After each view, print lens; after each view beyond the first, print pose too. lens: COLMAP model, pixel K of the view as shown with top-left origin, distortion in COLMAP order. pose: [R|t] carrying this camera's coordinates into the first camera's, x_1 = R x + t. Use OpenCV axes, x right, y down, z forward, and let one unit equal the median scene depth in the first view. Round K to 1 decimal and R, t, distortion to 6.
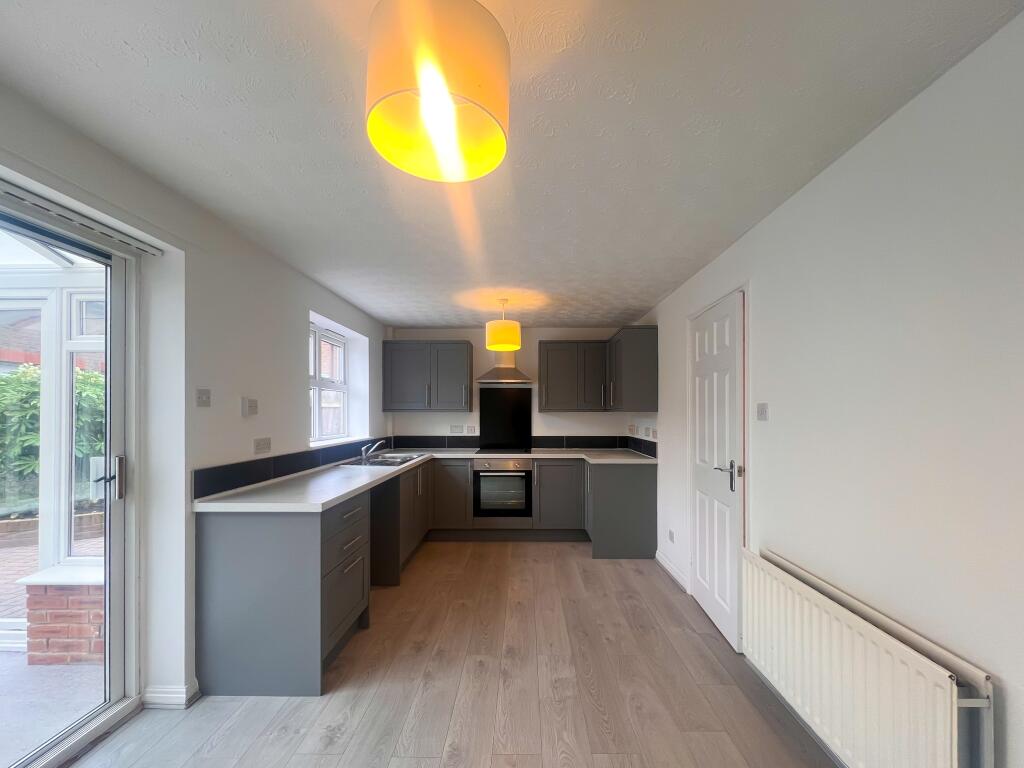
lens RADIAL K [[418.6, 0, 515.2], [0, 418.6, 411.8], [0, 0, 1]] dist [-0.002899, -0.001014]
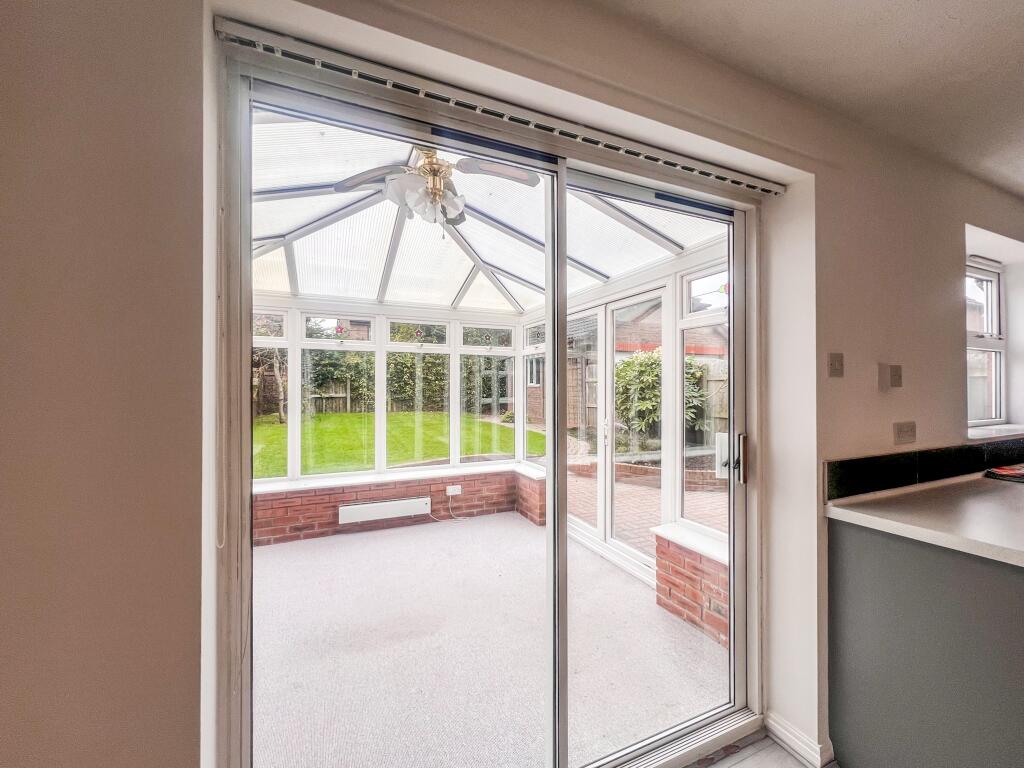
lens RADIAL K [[413.7, 0, 512.0], [0, 413.7, 384.0], [0, 0, 1]] dist [-0.000715, -0.000172]
pose [[0.416211, -0.007798, -0.909234, -0.291115], [0.006442, 0.999963, -0.005627, 0.000571], [0.909245, -0.003515, 0.416246, 0.155877]]
